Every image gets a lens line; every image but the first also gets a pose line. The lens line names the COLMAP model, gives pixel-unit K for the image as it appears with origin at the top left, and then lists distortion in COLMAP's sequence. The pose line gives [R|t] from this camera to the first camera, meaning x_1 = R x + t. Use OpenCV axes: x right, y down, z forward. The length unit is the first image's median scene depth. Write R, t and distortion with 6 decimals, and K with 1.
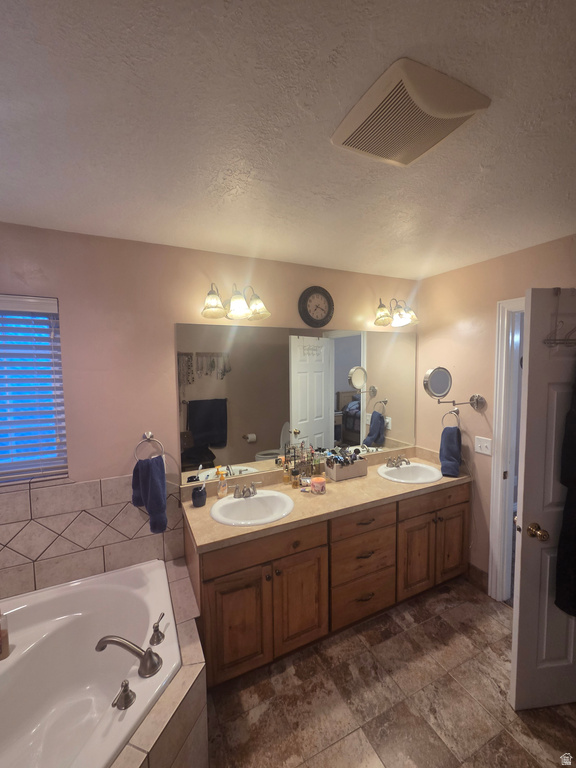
lens RADIAL K [[315.6, 0, 287.8], [0, 315.6, 385.0], [0, 0, 1]] dist [-0.001343, 0.001674]
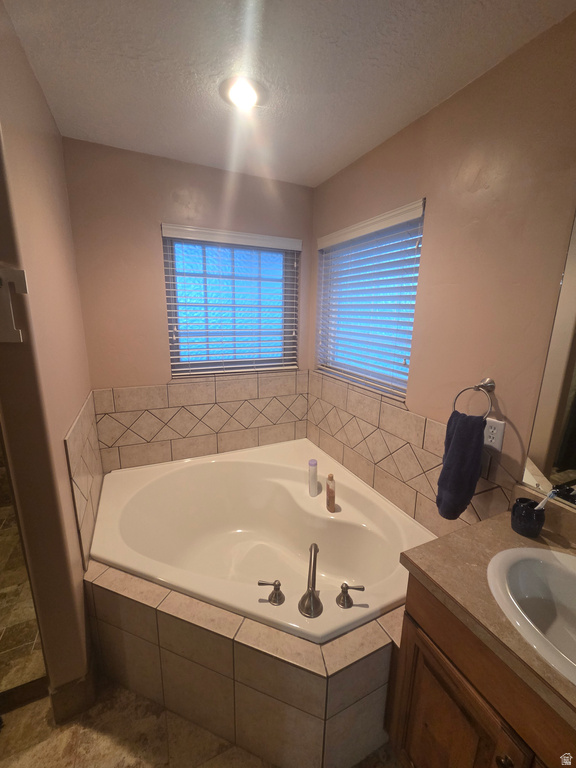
lens RADIAL K [[315.6, 0, 286.4], [0, 315.6, 384.5], [0, 0, 1]] dist [-0.001343, 0.001674]
pose [[-0.021794, 0.230894, -0.972735, 0.228717], [-0.079460, 0.969488, 0.231904, 0.049708], [0.996600, 0.082348, -0.002782, 0.663701]]
